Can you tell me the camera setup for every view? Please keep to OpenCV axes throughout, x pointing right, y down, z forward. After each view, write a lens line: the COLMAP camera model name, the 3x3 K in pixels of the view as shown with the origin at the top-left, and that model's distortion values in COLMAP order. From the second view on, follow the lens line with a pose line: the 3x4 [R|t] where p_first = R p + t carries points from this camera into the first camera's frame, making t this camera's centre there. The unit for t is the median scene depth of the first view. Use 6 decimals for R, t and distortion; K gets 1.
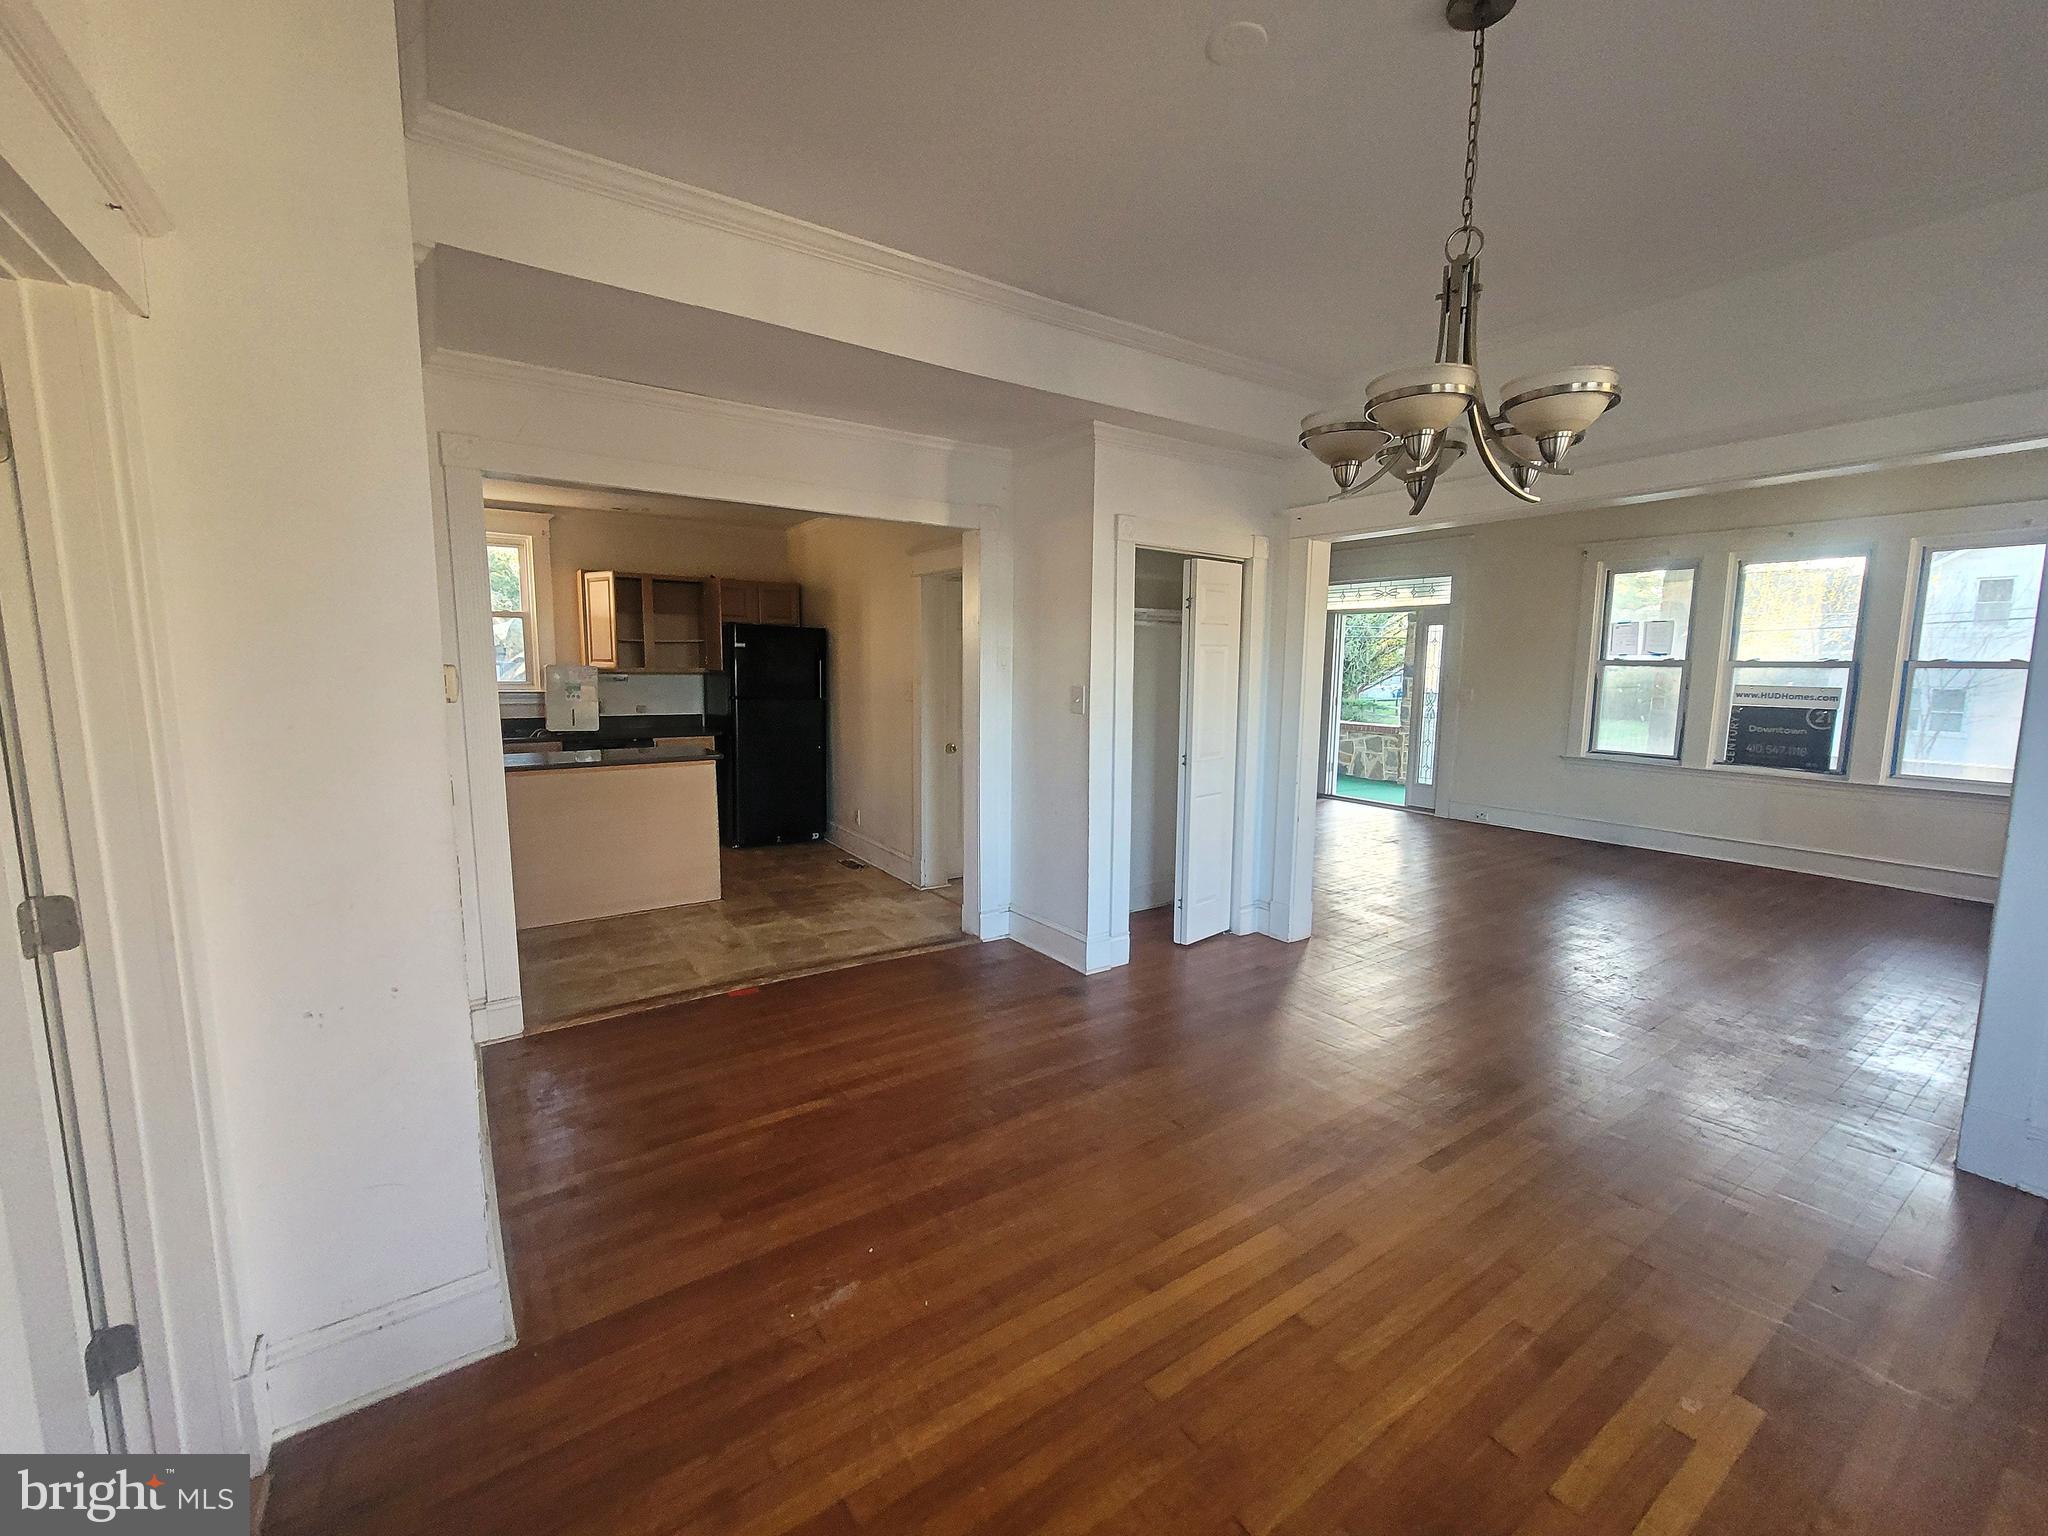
lens RADIAL K [[835.7, 0, 1018.8], [0, 835.7, 765.8], [0, 0, 1]] dist [-0.006594, 0.000974]
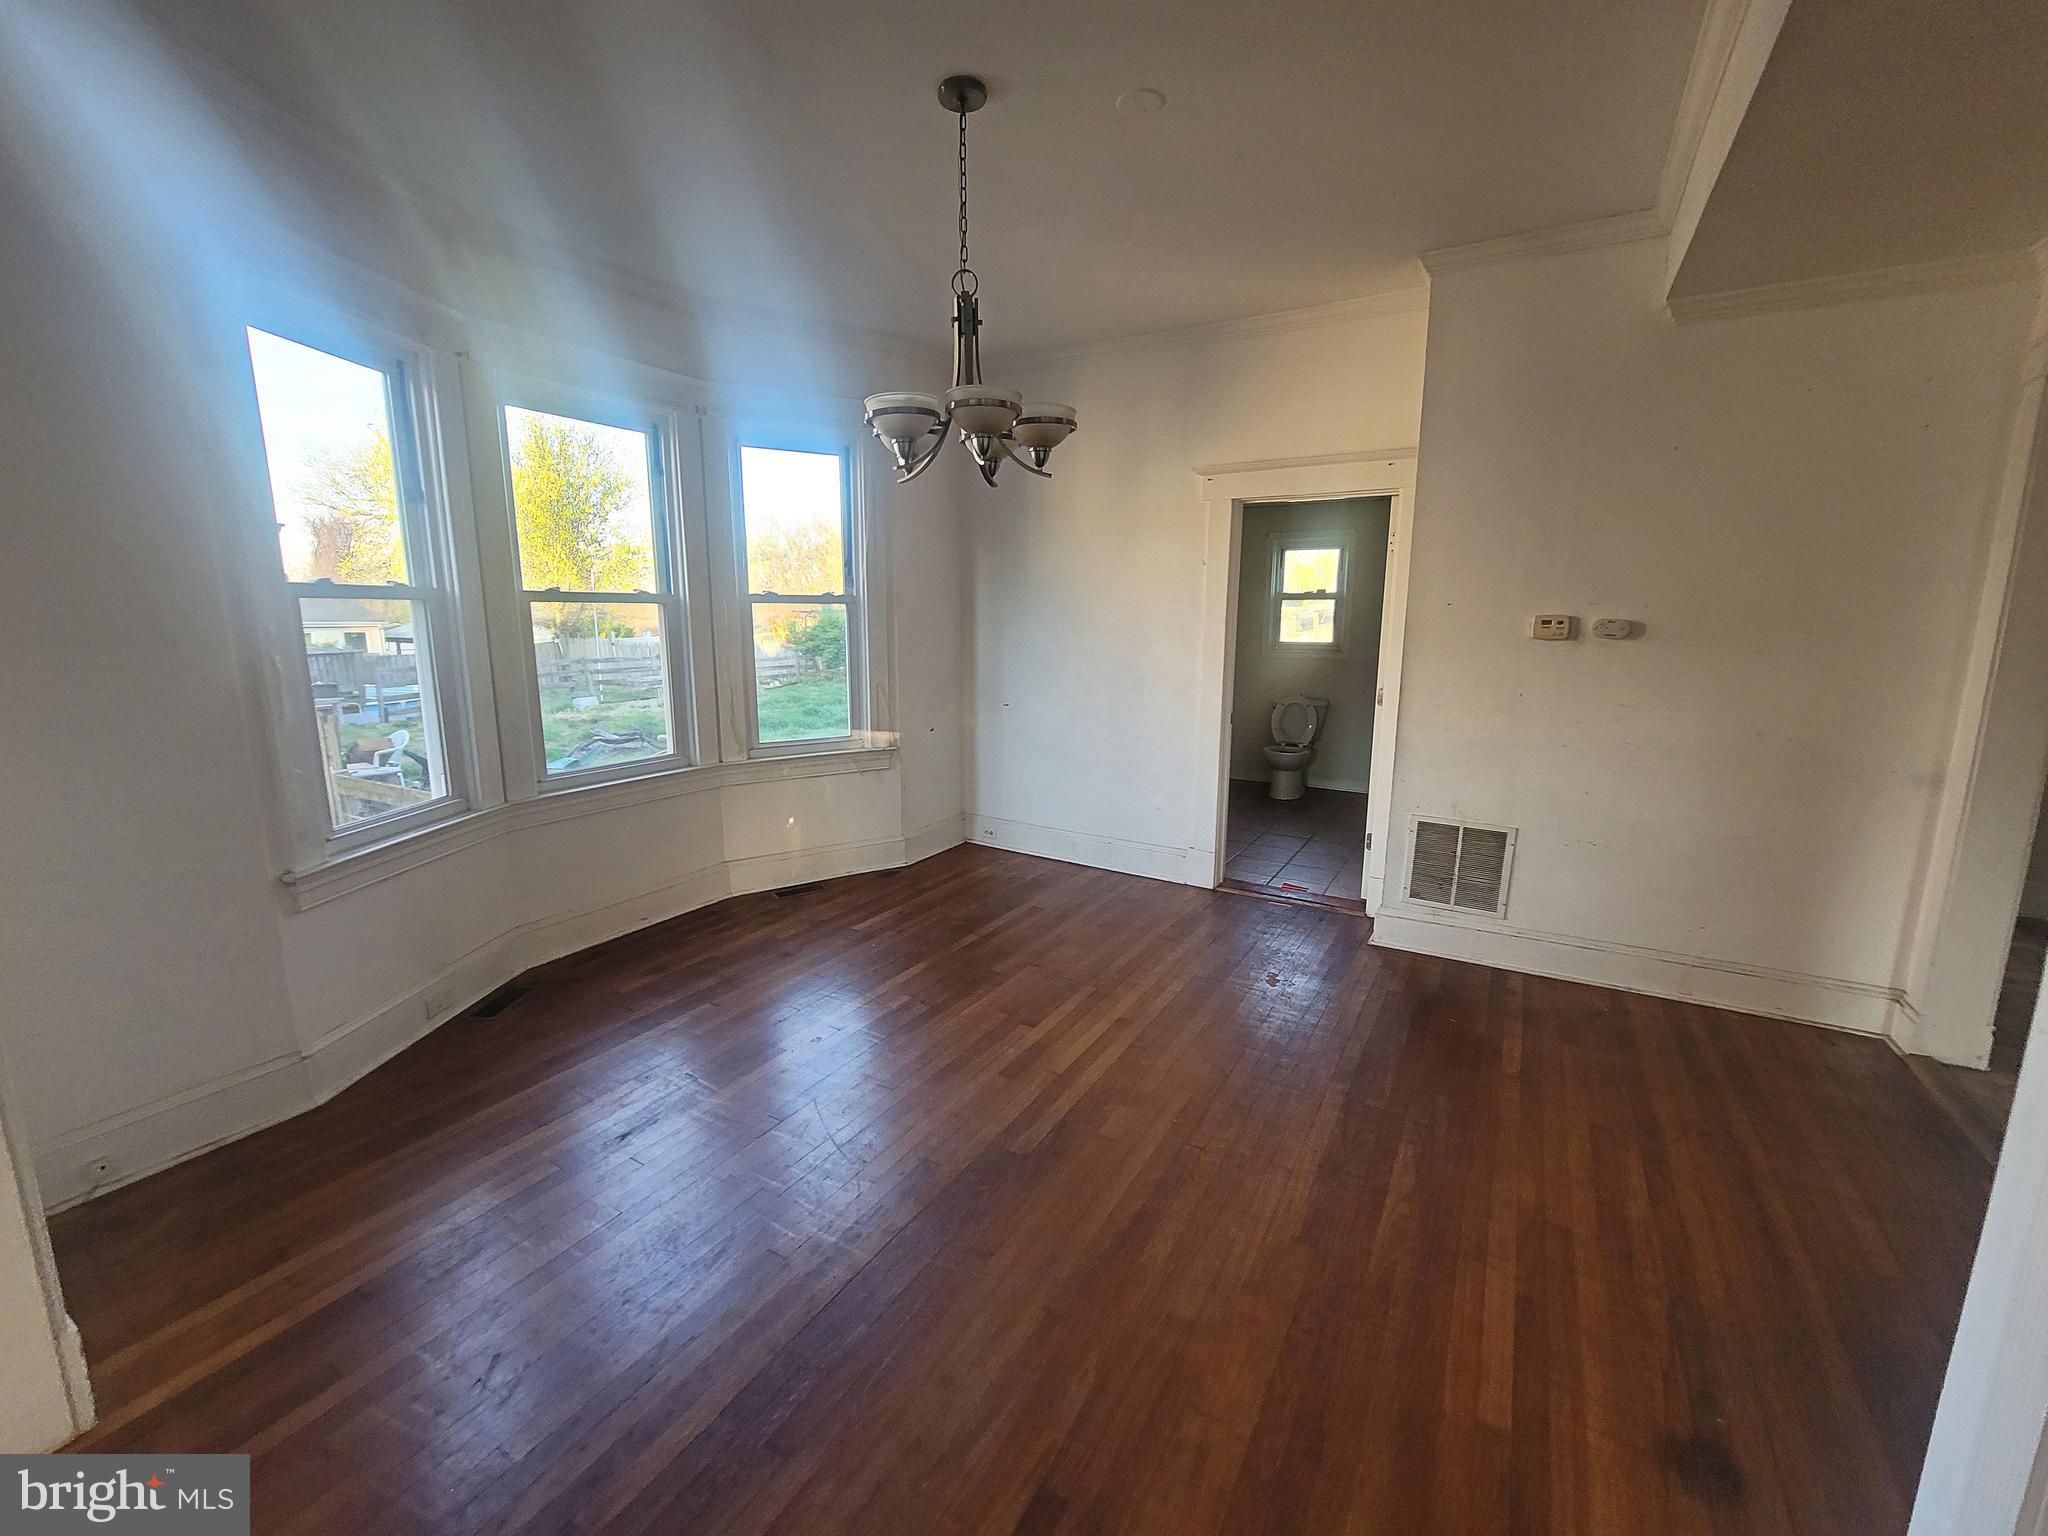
lens RADIAL K [[835.7, 0, 1015.8], [0, 835.7, 764.6], [0, 0, 1]] dist [-0.006594, 0.000974]
pose [[-0.910447, 0.063342, -0.408747, 0.310689], [-0.060641, 0.957086, 0.283387, -0.082474], [0.409157, 0.282796, -0.867535, 0.705900]]
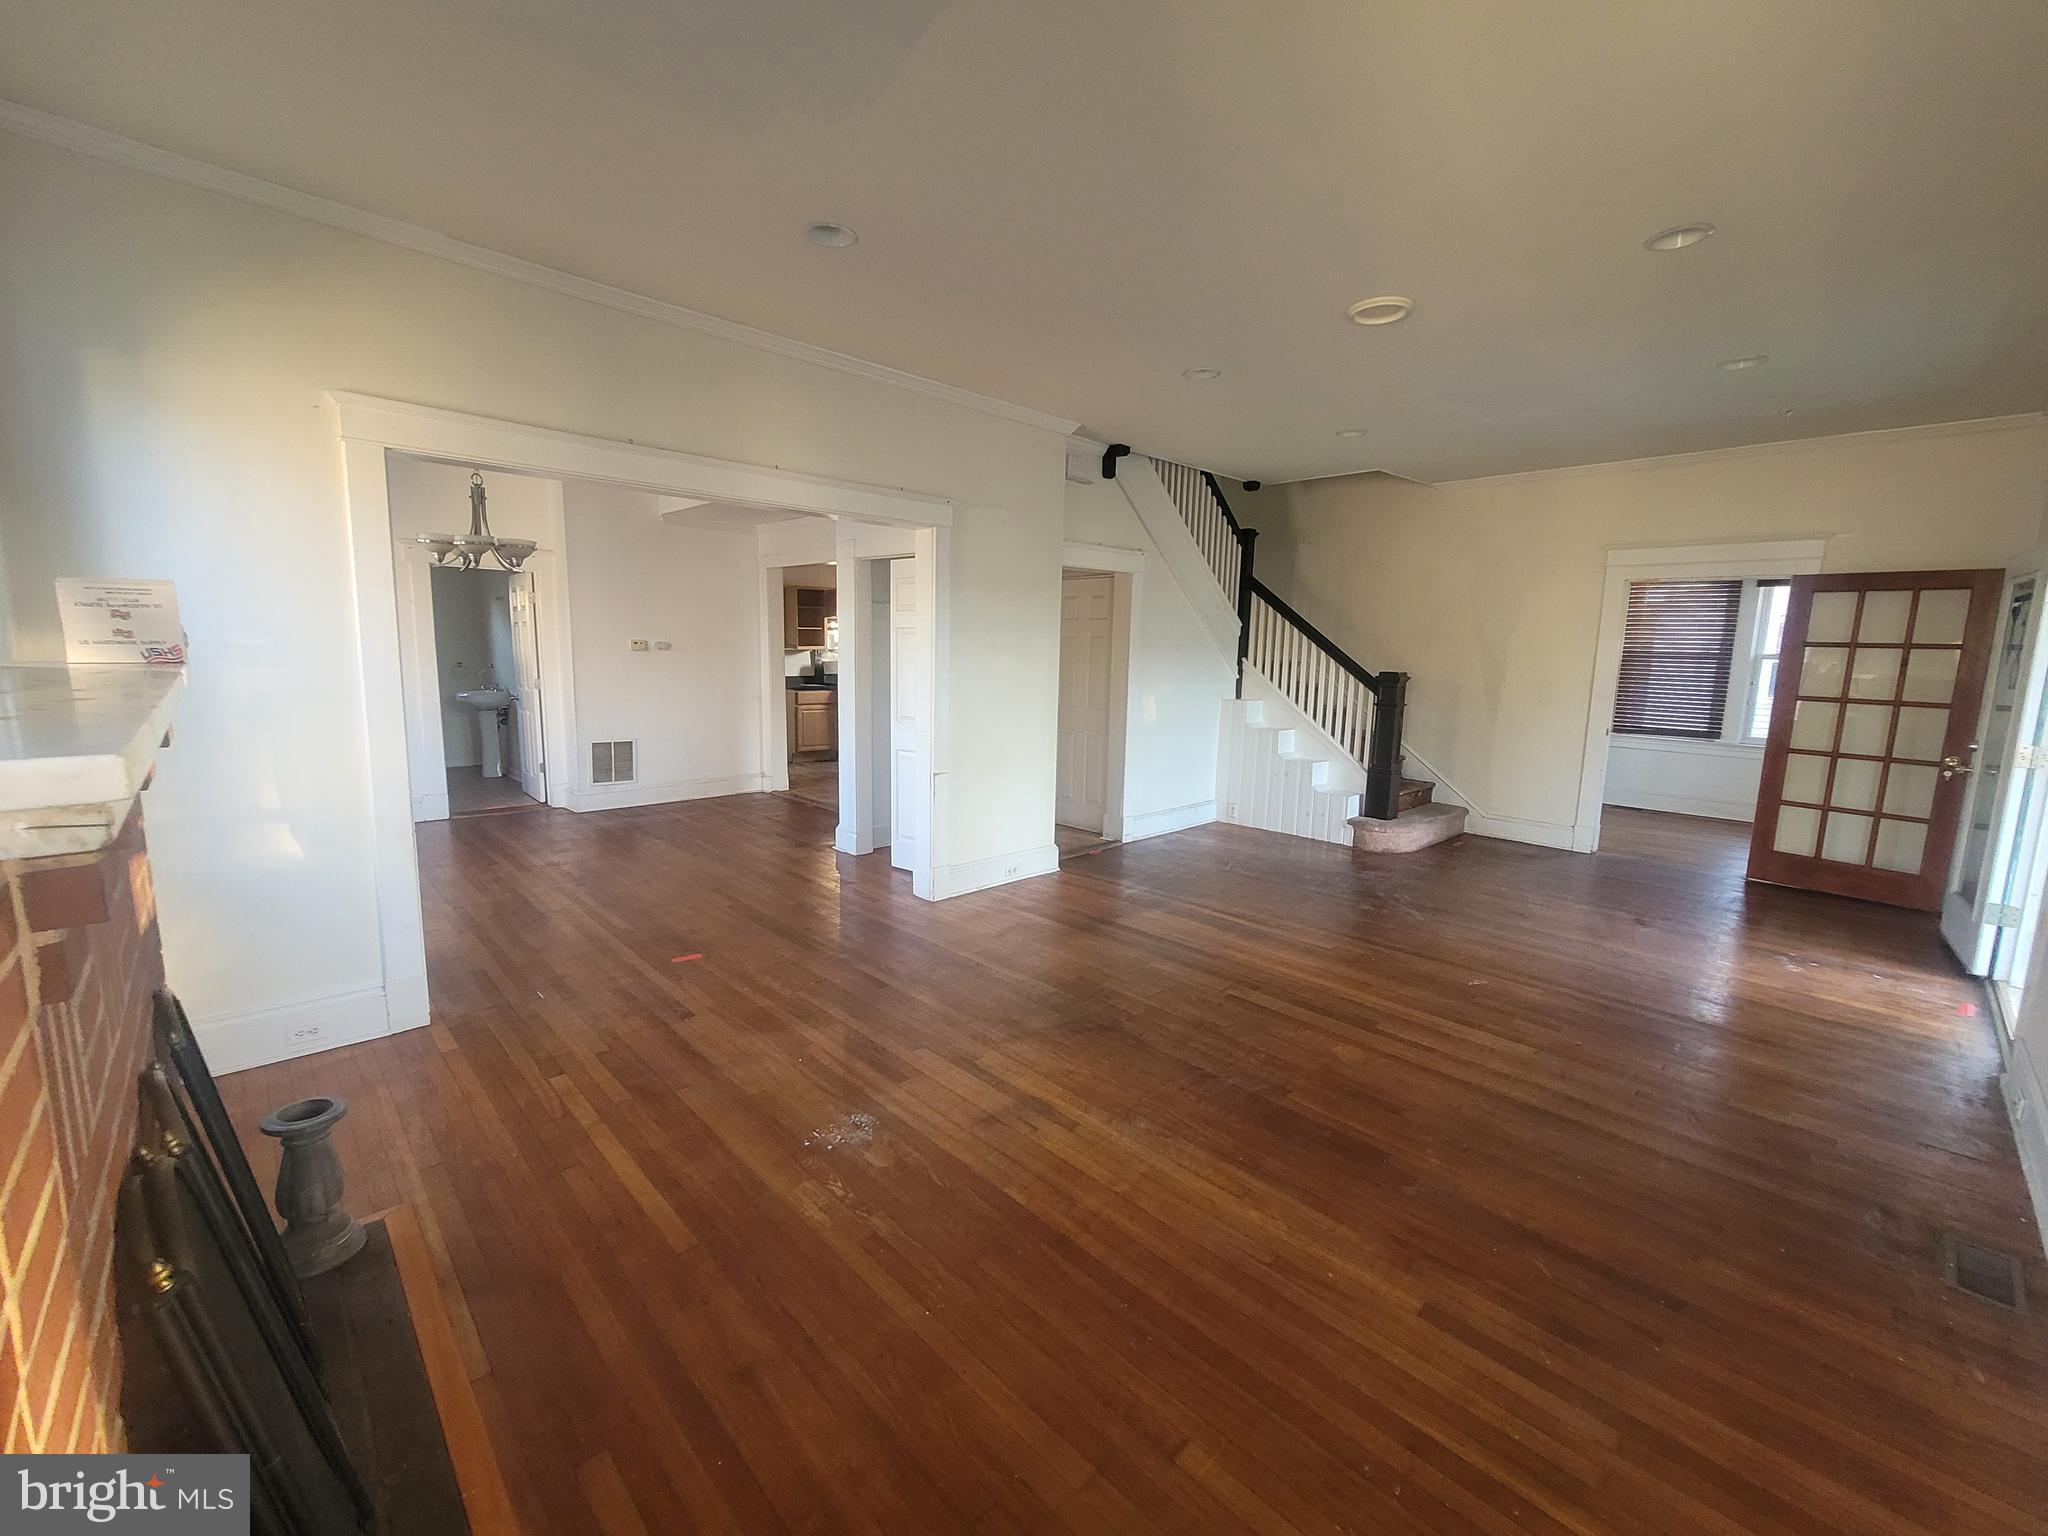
lens RADIAL K [[835.7, 0, 1017.4], [0, 835.7, 757.6], [0, 0, 1]] dist [-0.006594, 0.000974]
pose [[0.161162, 0.124519, -0.979041, 1.073663], [-0.140665, 0.984779, 0.102094, -0.076089], [0.976852, 0.121264, 0.176225, 0.699083]]
